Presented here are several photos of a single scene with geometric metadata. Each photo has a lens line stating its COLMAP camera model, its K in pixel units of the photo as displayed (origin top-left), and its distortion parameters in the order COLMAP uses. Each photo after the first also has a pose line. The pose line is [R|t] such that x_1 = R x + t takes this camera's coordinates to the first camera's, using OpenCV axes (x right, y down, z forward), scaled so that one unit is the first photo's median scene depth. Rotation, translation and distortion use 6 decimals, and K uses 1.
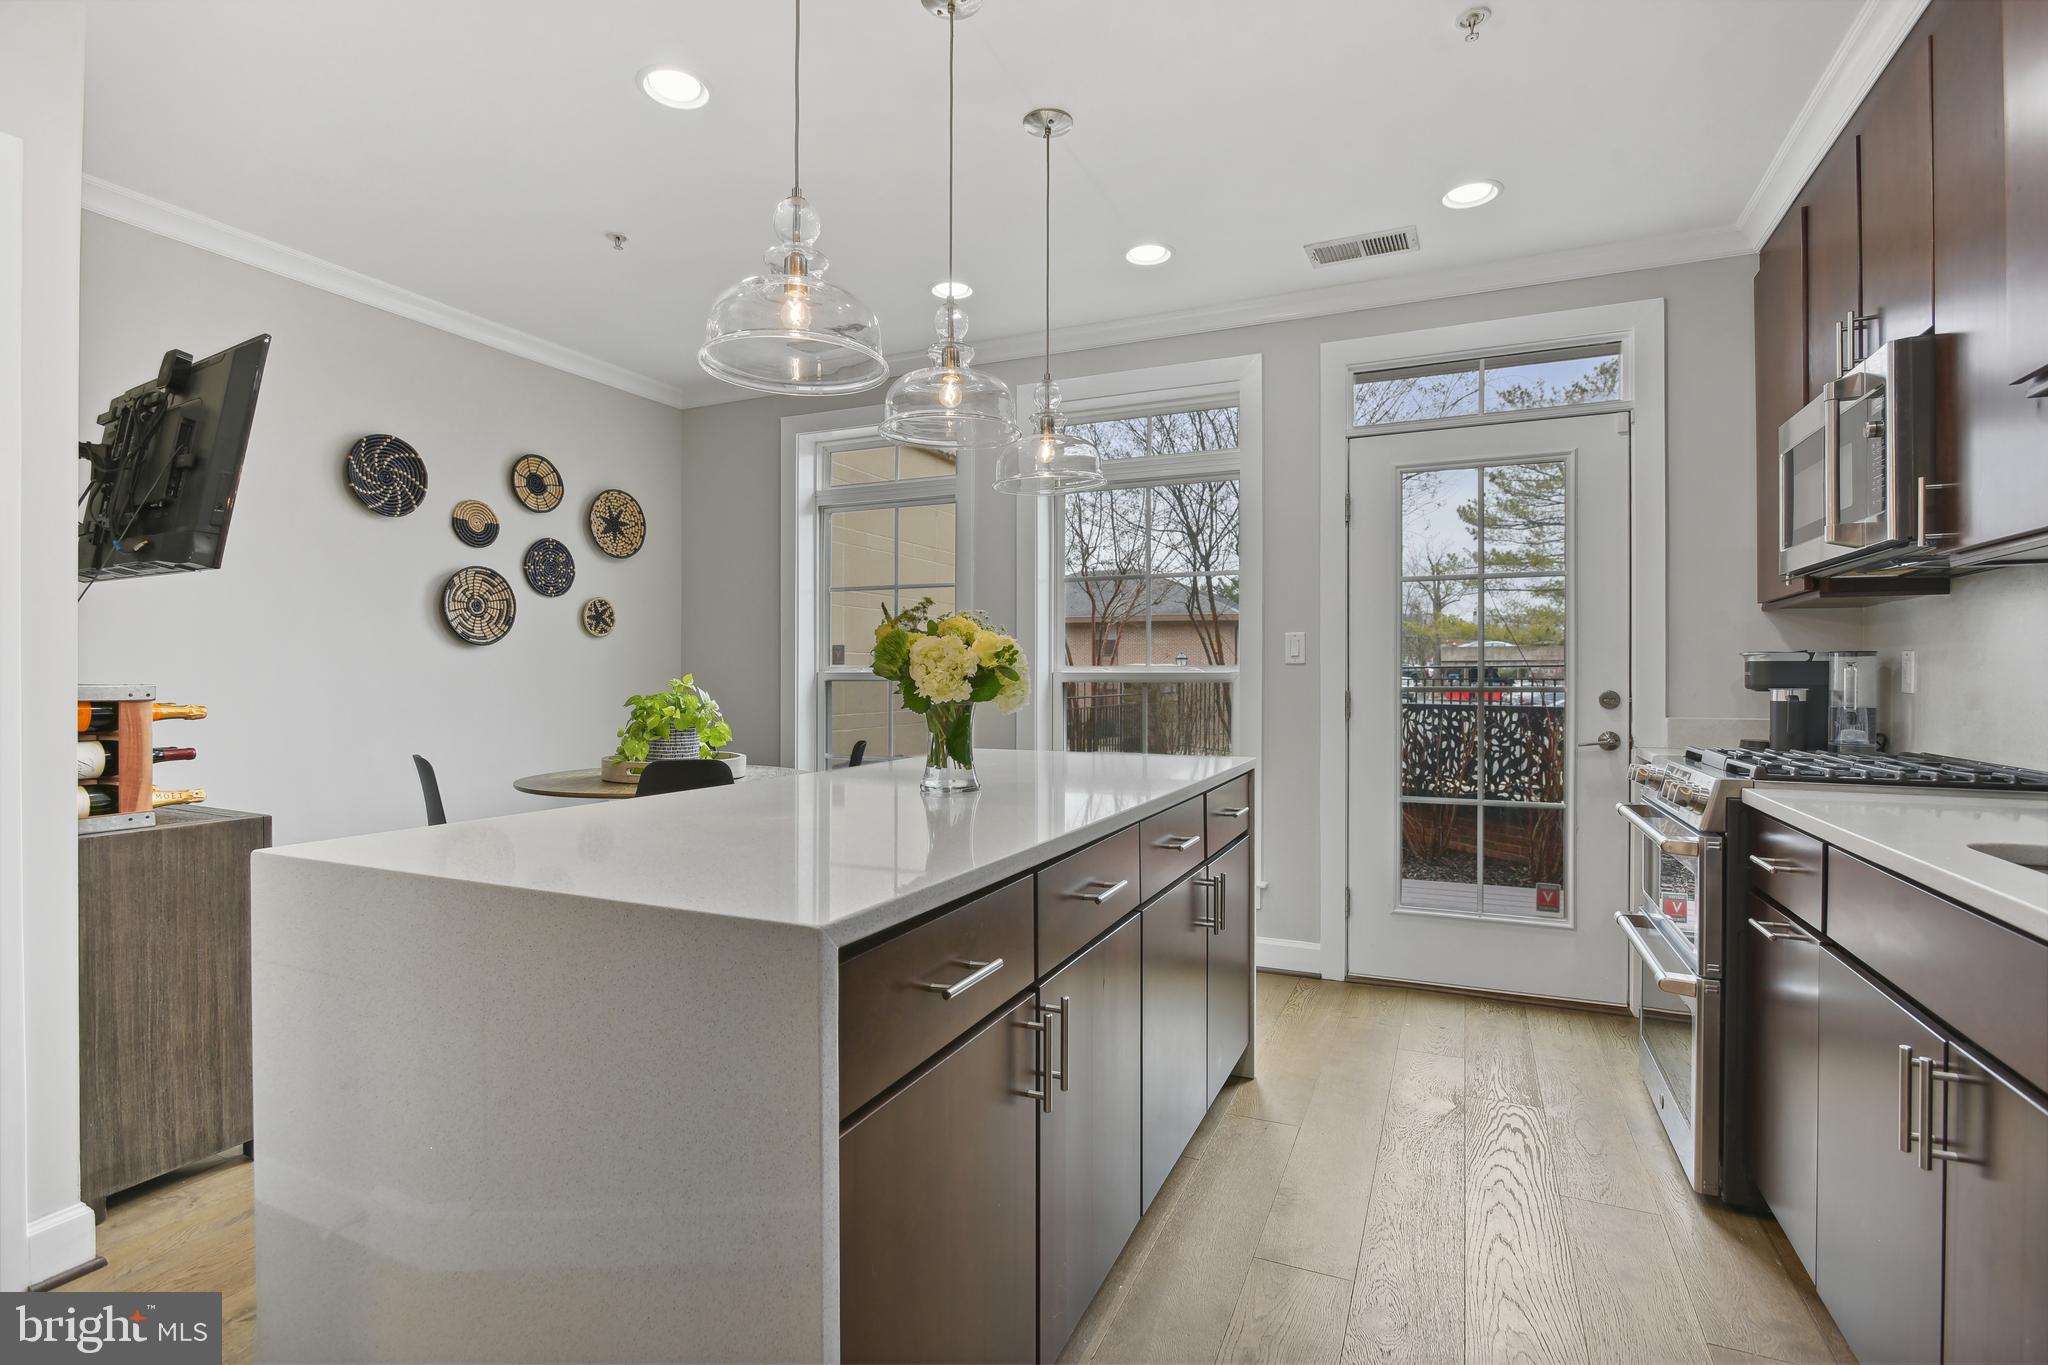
lens RADIAL K [[974.6, 0, 1028.4], [0, 974.6, 680.5], [0, 0, 1]] dist [-0.006899, -0.000449]
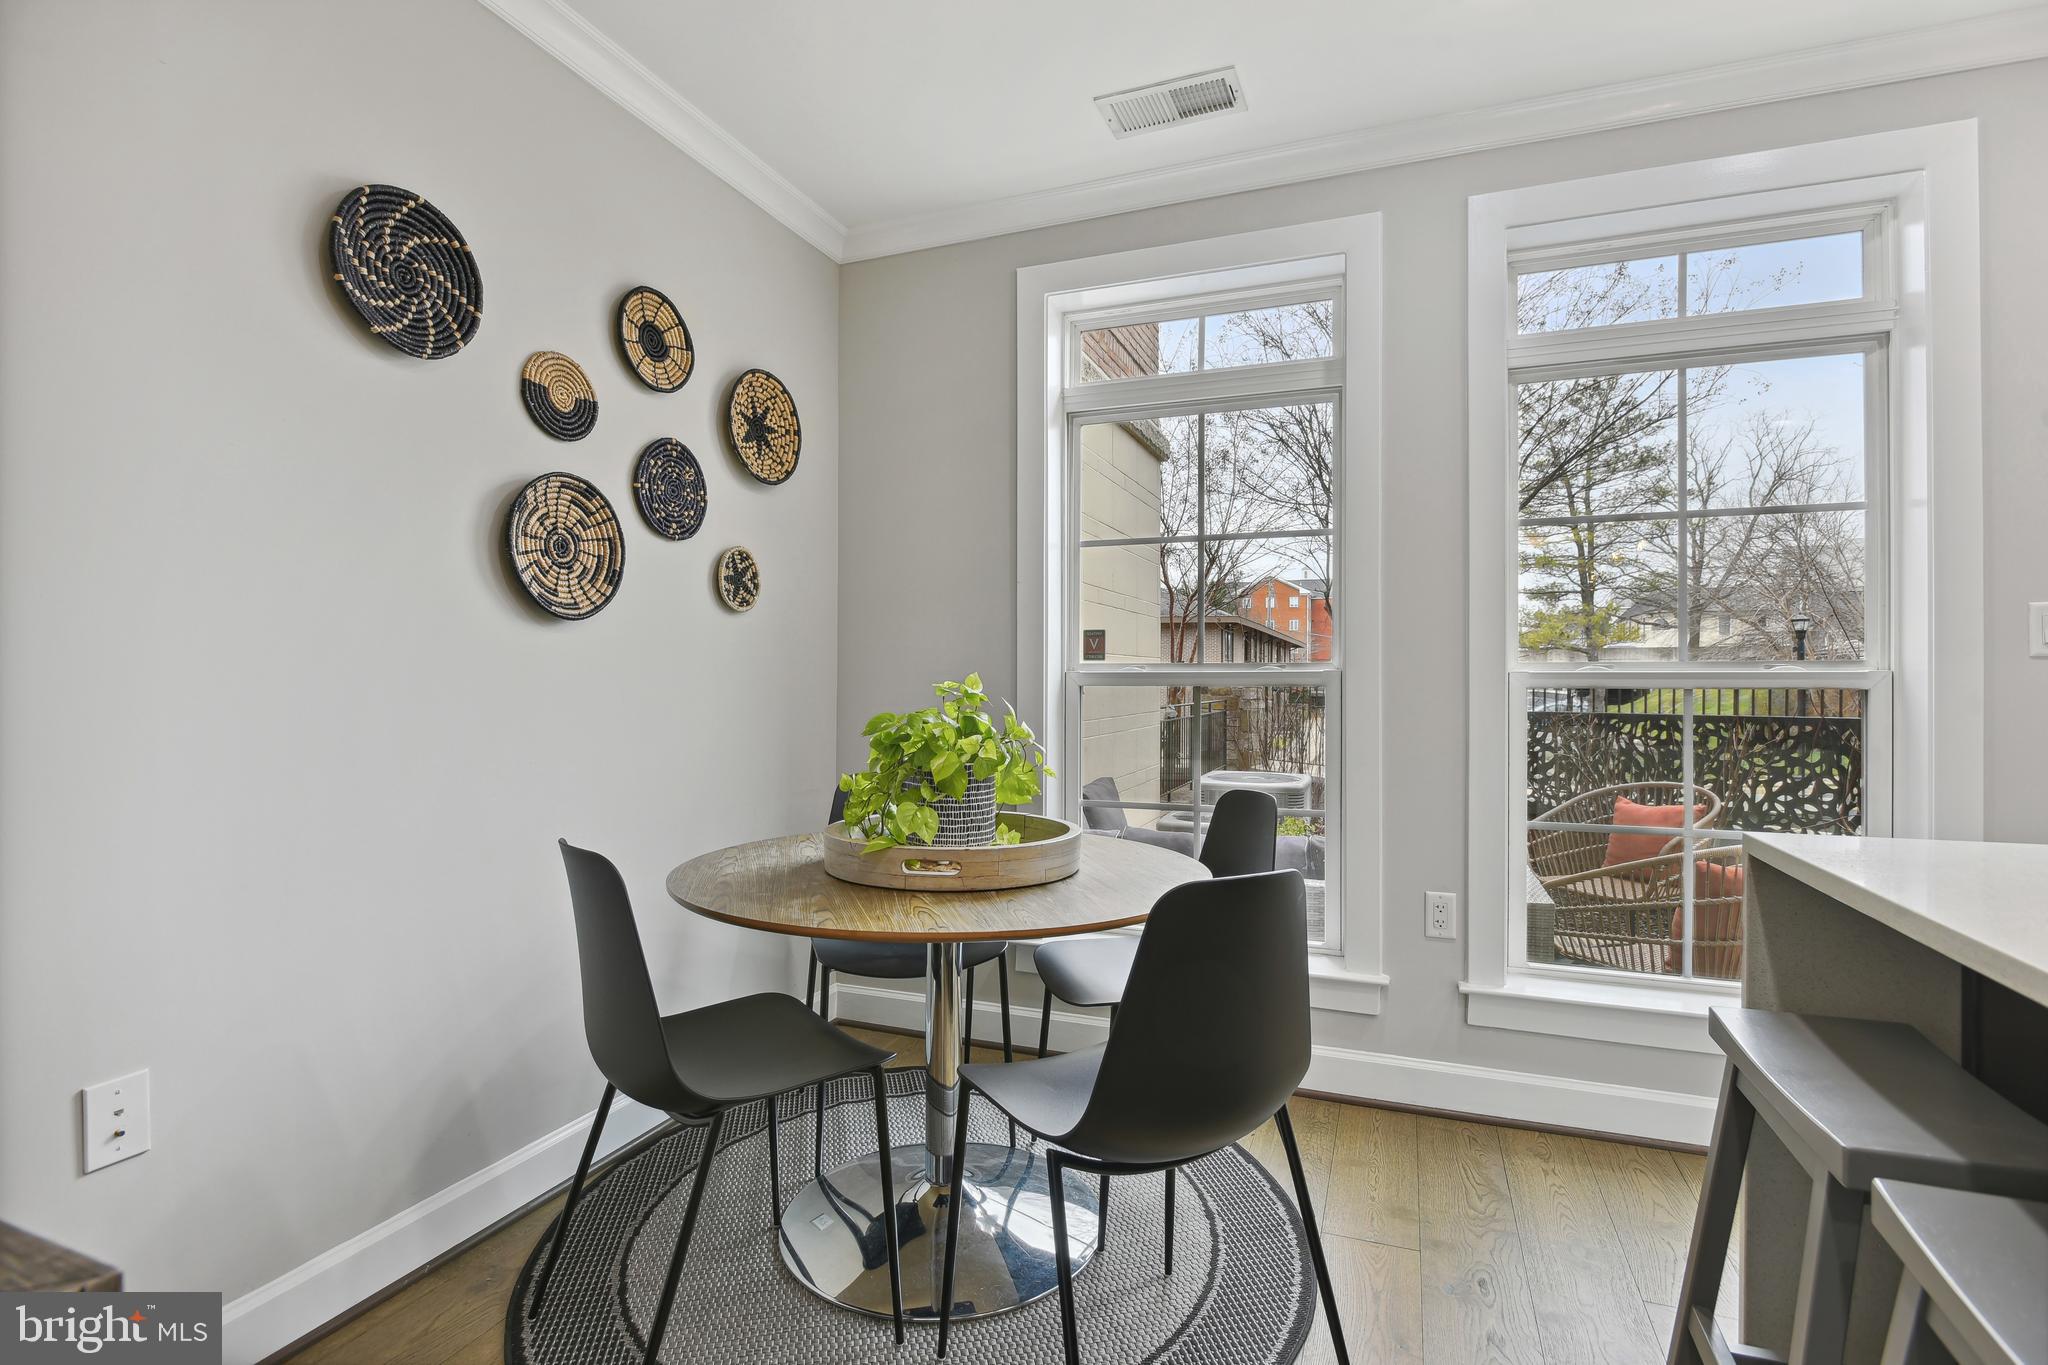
lens RADIAL K [[974.6, 0, 1028.4], [0, 974.6, 680.5], [0, 0, 1]] dist [-0.006899, -0.000449]
pose [[0.998278, 0.001558, 0.058647, -0.370922], [-0.001329, 0.999991, -0.003943, -0.000341], [-0.058652, 0.003858, 0.998271, 0.483784]]
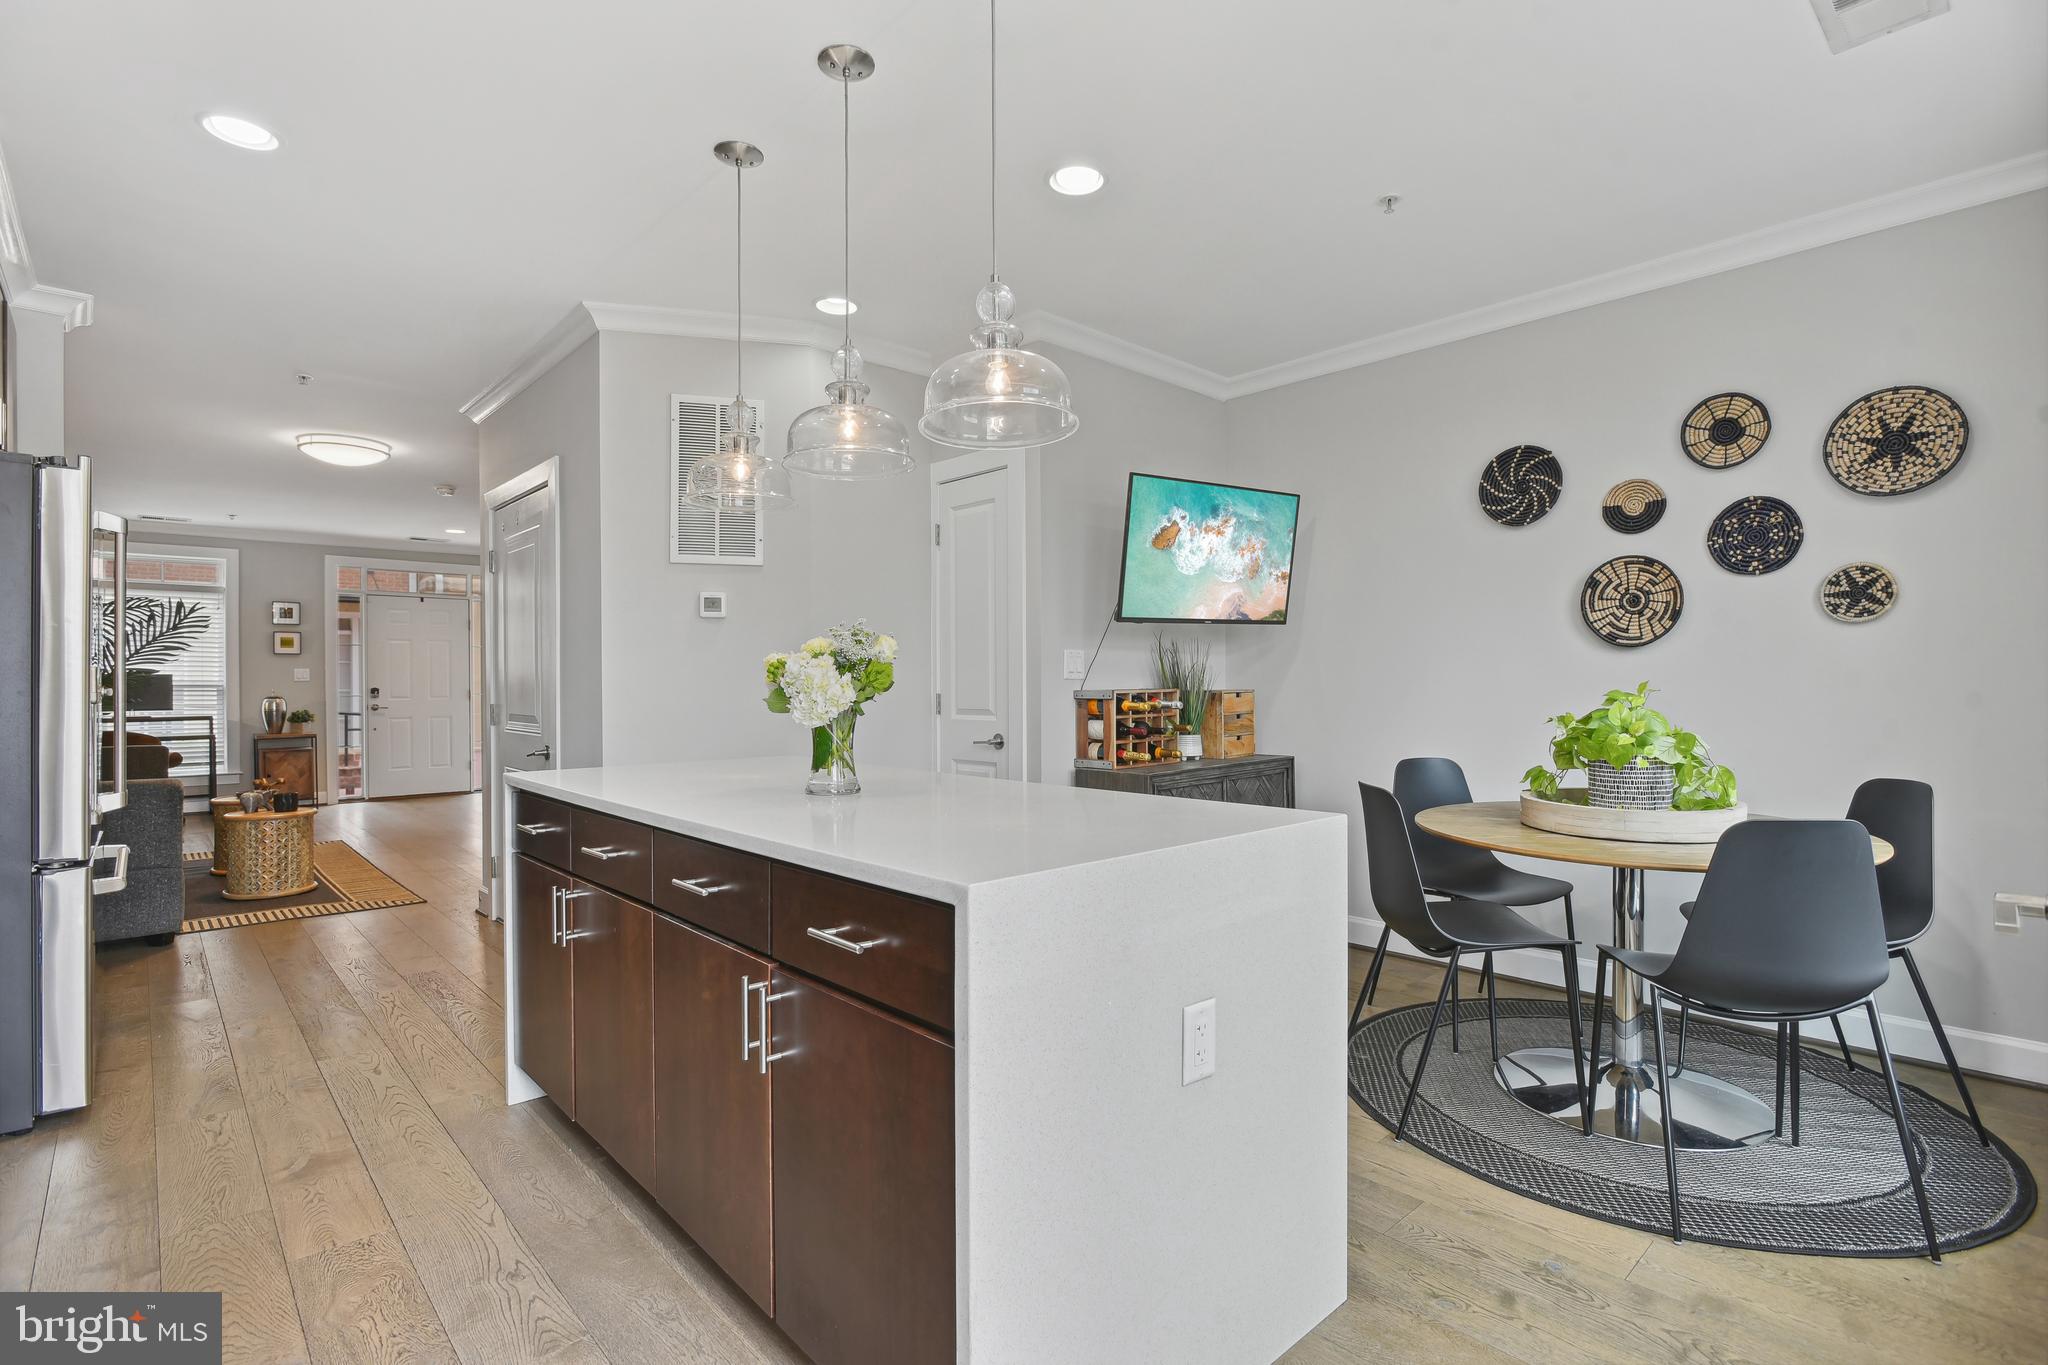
lens RADIAL K [[956.0, 0, 1017.9], [0, 956.0, 688.6], [0, 0, 1]] dist [-0.012863, -0.000256]
pose [[-0.392760, 0.006015, -0.919621, 0.463872], [0.001039, 0.999981, 0.006096, -0.005482], [0.919641, 0.001439, -0.392758, 0.908610]]
